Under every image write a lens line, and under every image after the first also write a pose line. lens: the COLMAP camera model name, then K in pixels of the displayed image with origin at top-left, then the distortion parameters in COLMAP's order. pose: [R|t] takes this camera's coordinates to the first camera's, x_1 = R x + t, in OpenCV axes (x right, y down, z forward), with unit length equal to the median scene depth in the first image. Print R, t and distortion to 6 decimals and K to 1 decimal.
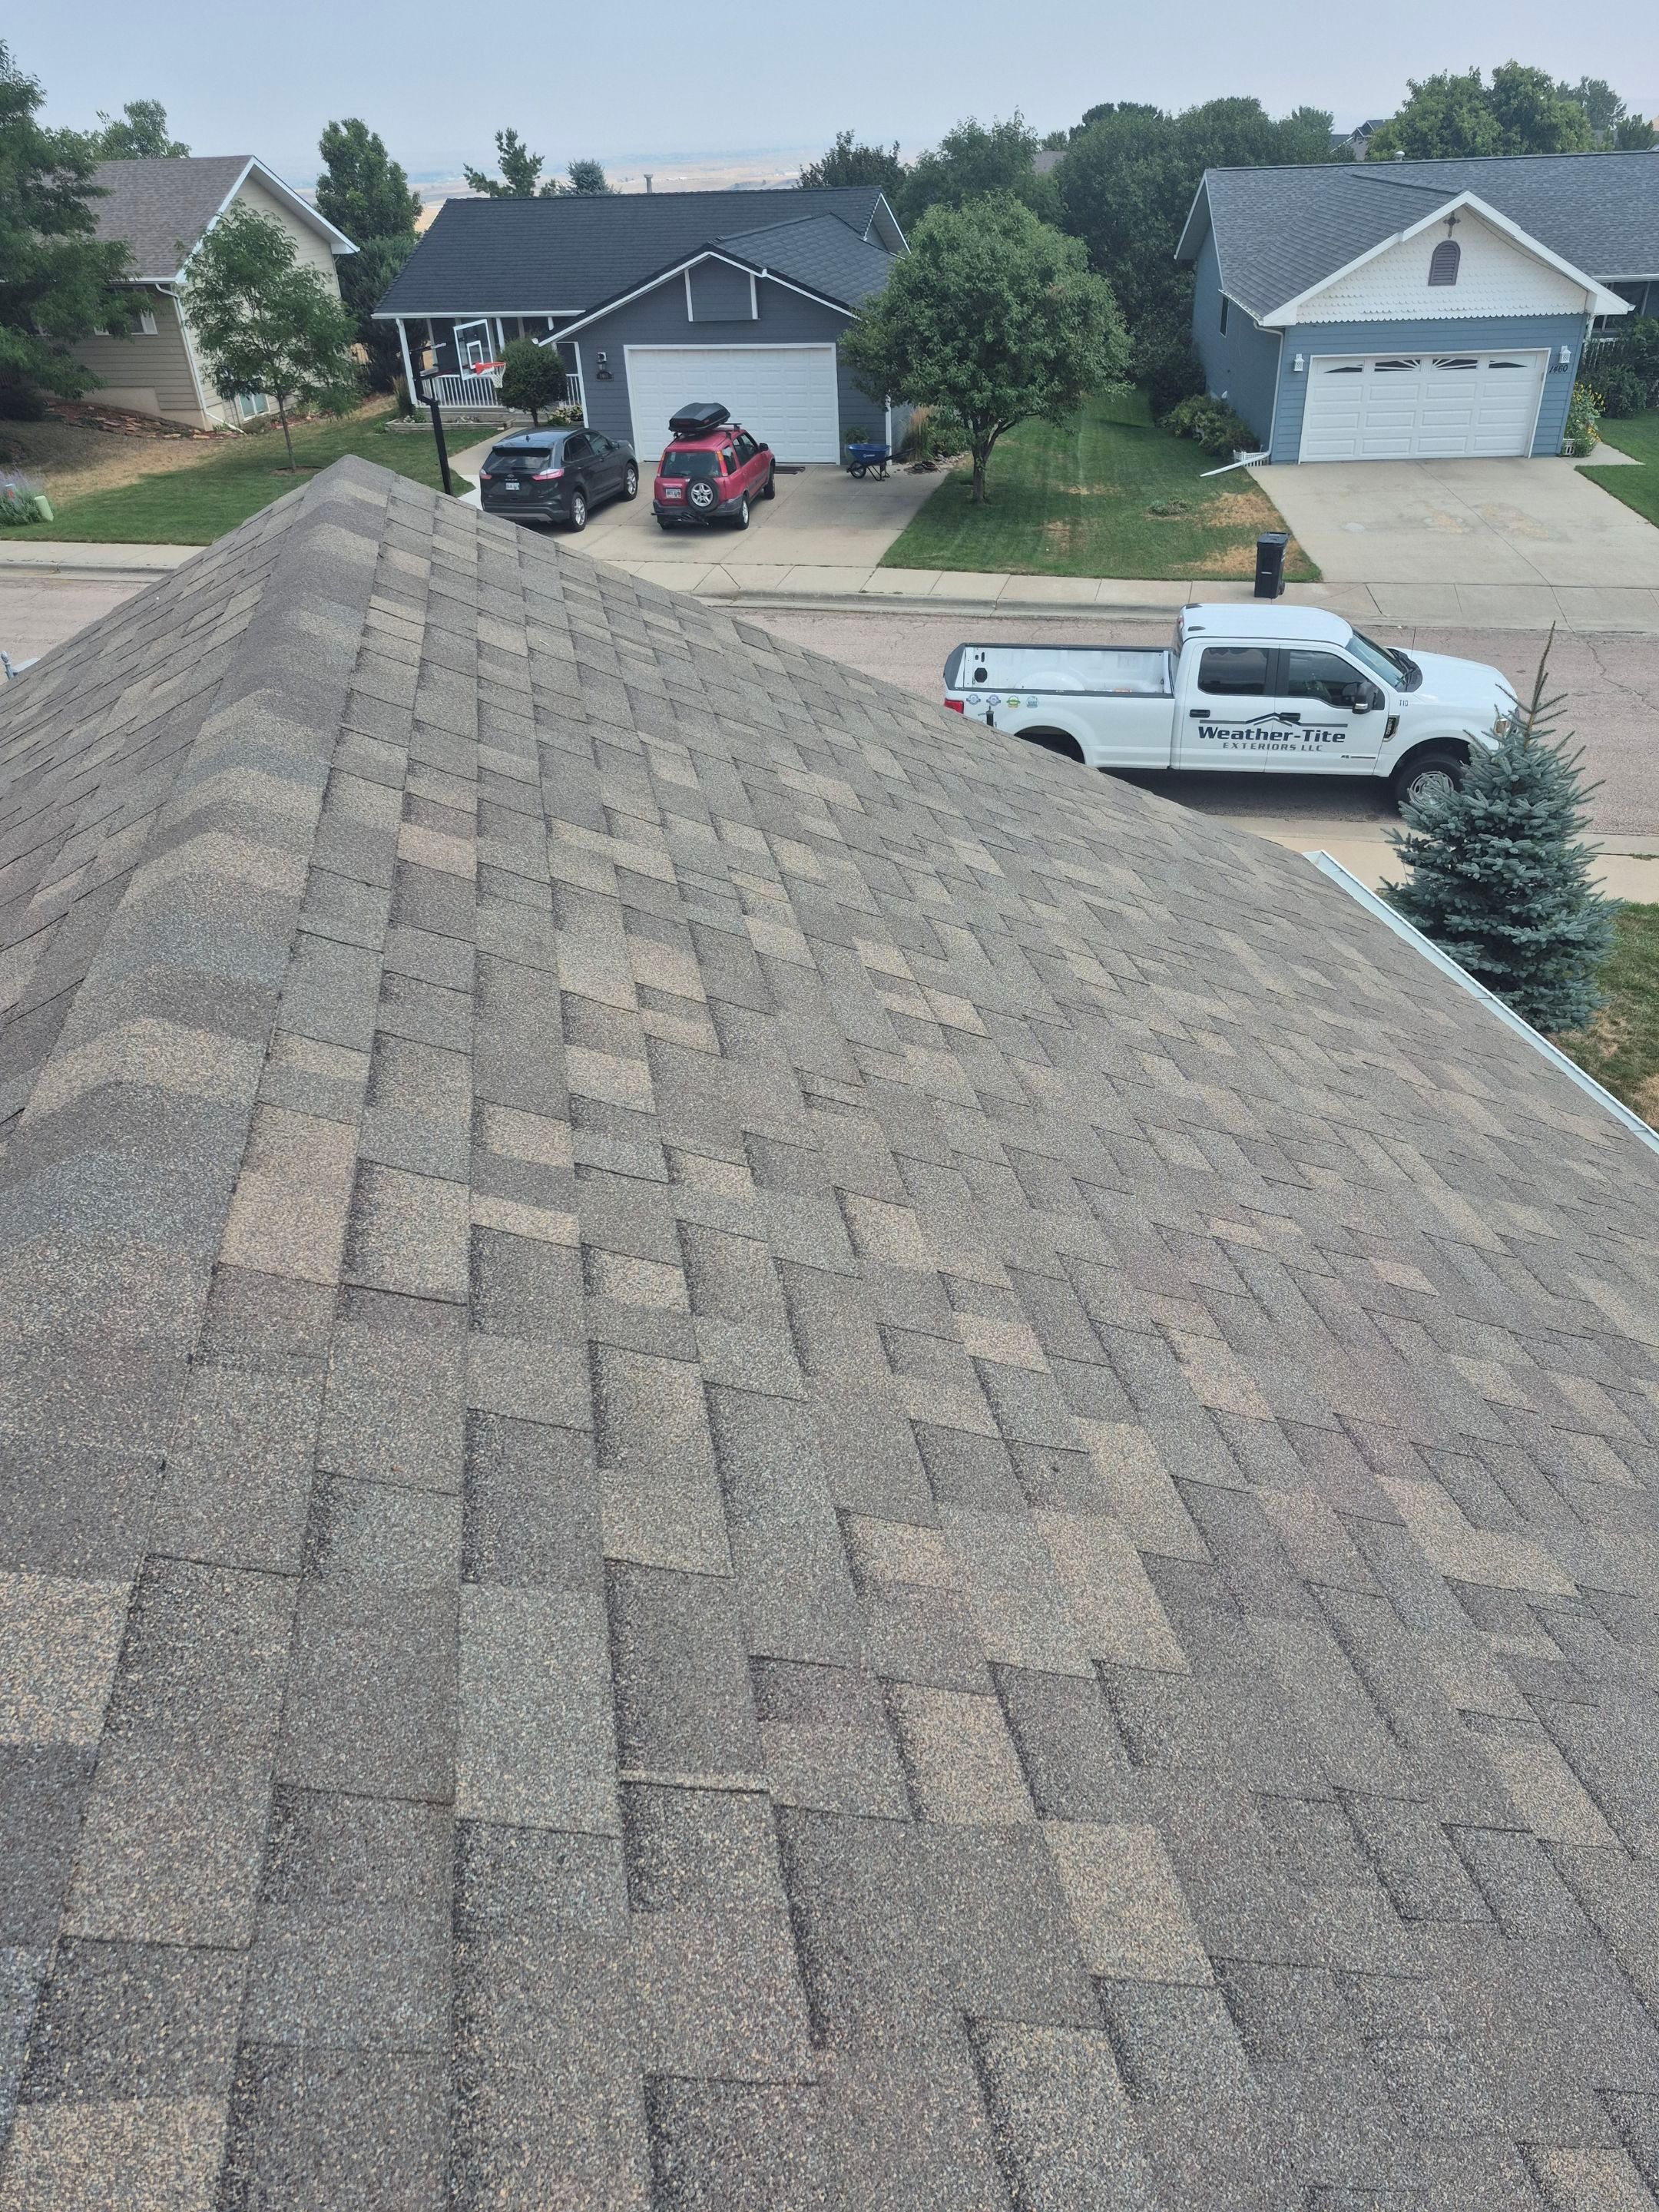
lens RADIAL K [[1549.8, 0, 832.2], [0, 1549.8, 1109.2], [0, 0, 1]] dist [0.061225, -0.059615]
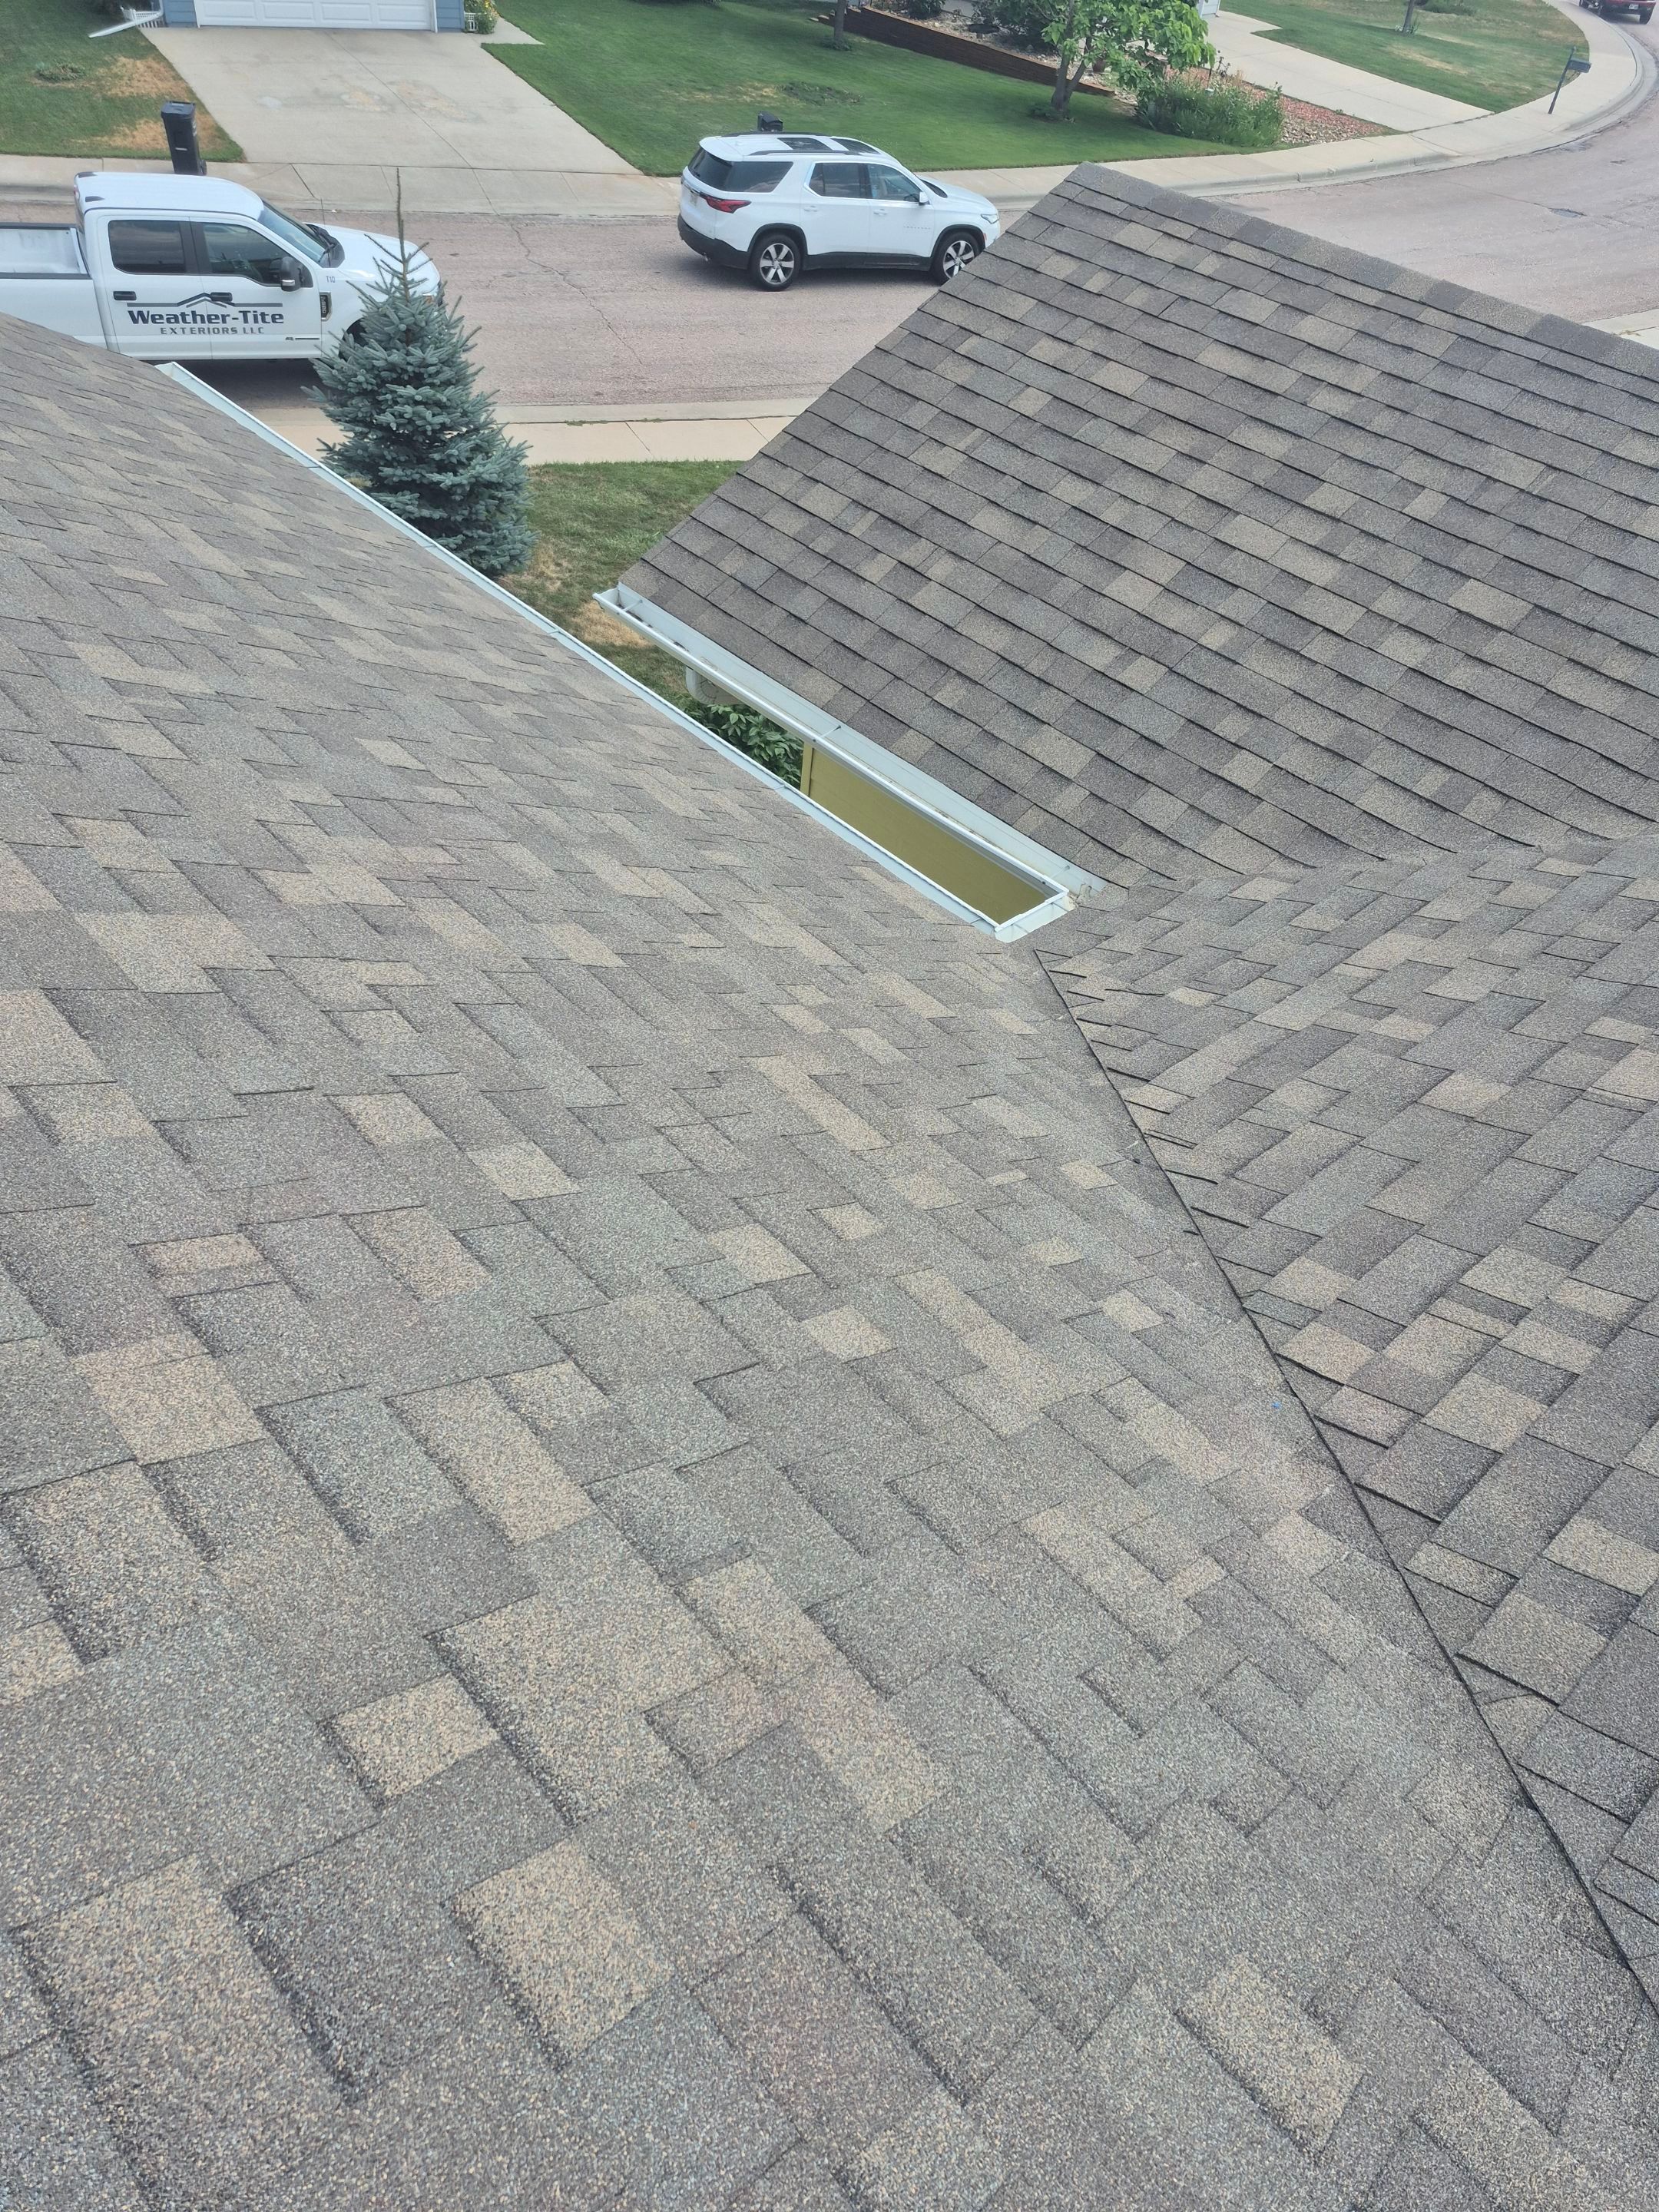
lens RADIAL K [[1551.8, 0, 818.6], [0, 1551.8, 1077.5], [0, 0, 1]] dist [0.039881, -0.031282]
pose [[0.843786, -0.271688, 0.462830, 0.011152], [0.179139, 0.955514, 0.234313, 0.031070], [-0.505900, -0.114799, 0.854919, -0.052435]]
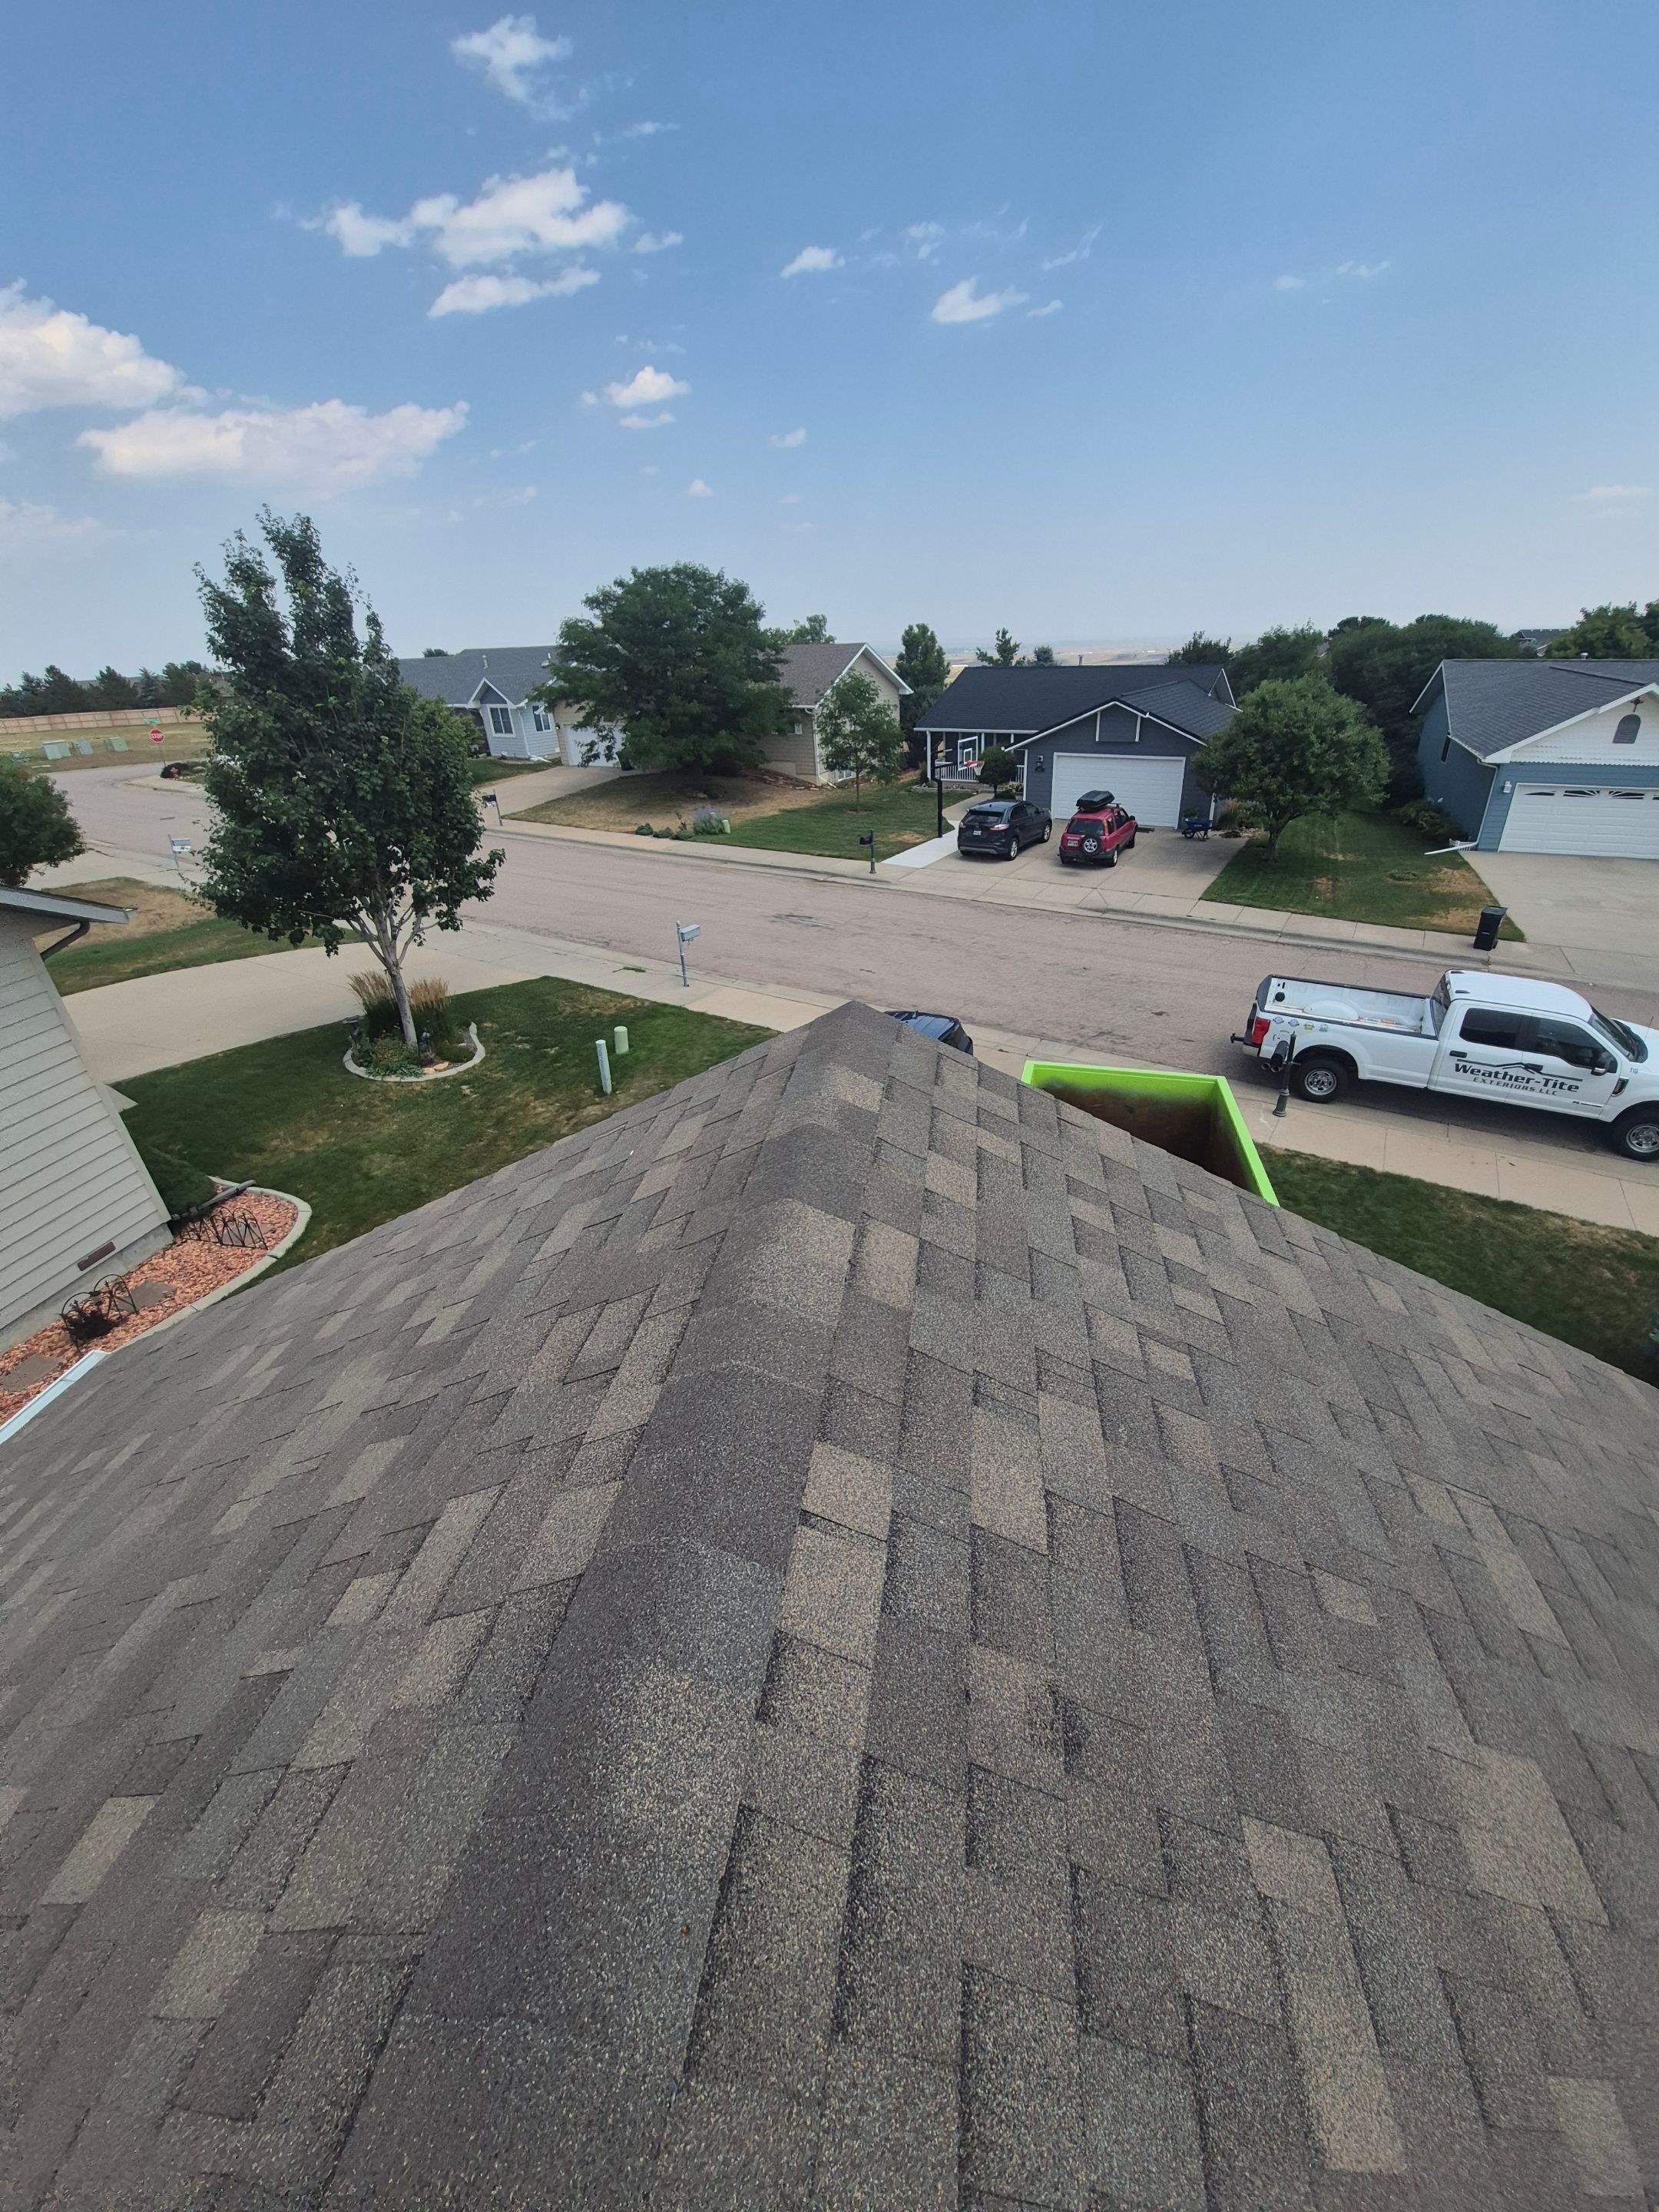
lens RADIAL K [[855.4, 0, 857.3], [0, 855.4, 1109.6], [0, 0, 1]] dist [-0.009673, -0.007132]
pose [[0.949662, 0.157356, -0.270889, -0.027957], [-0.168530, 0.985526, -0.018340, -0.060564], [0.264082, 0.063070, 0.962436, 0.090801]]
